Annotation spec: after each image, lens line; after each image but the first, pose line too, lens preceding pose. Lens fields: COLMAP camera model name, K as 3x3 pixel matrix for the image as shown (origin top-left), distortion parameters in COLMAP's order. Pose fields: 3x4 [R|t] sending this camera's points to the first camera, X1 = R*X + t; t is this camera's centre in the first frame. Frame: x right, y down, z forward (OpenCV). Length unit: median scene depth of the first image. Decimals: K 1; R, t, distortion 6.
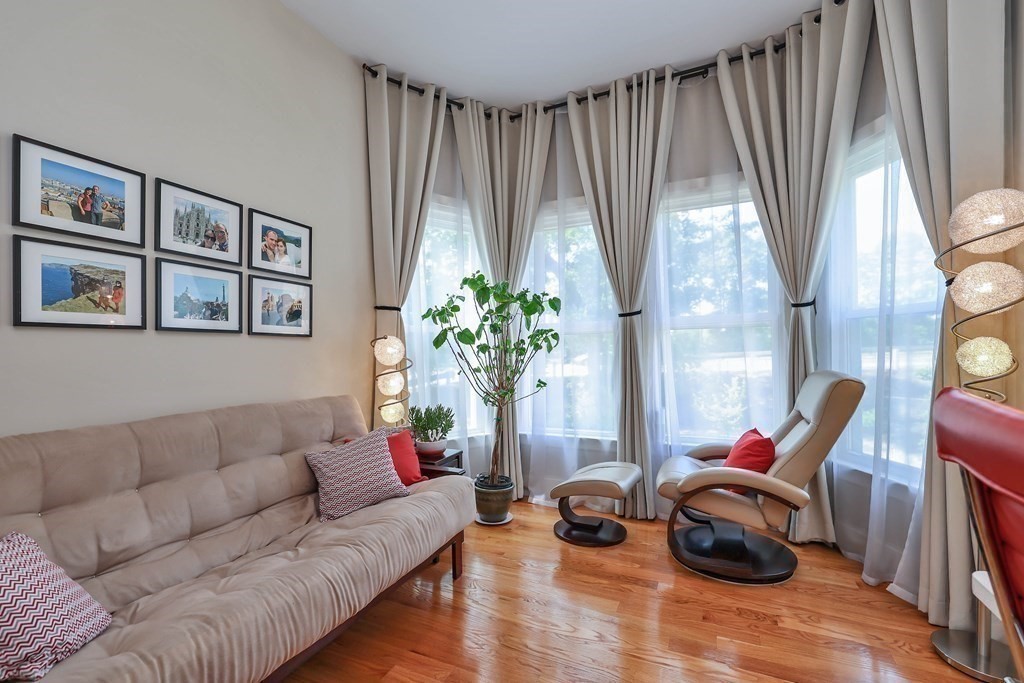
lens RADIAL K [[453.4, 0, 511.5], [0, 453.4, 347.7], [0, 0, 1]] dist [0.016365, 0.000032]
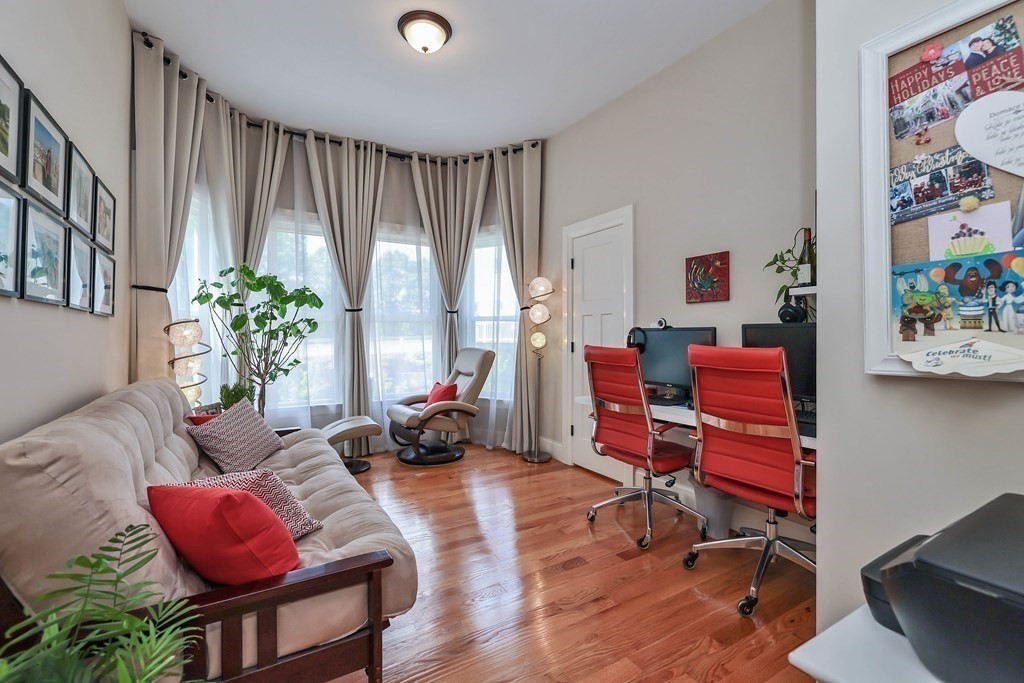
lens RADIAL K [[441.1, 0, 506.0], [0, 441.1, 337.0], [0, 0, 1]] dist [0.011542, 0.000454]
pose [[0.572743, 0.013019, 0.819632, -0.609057], [-0.012720, 0.999895, -0.006994, 0.012160], [-0.819636, -0.006420, 0.572848, -0.151324]]
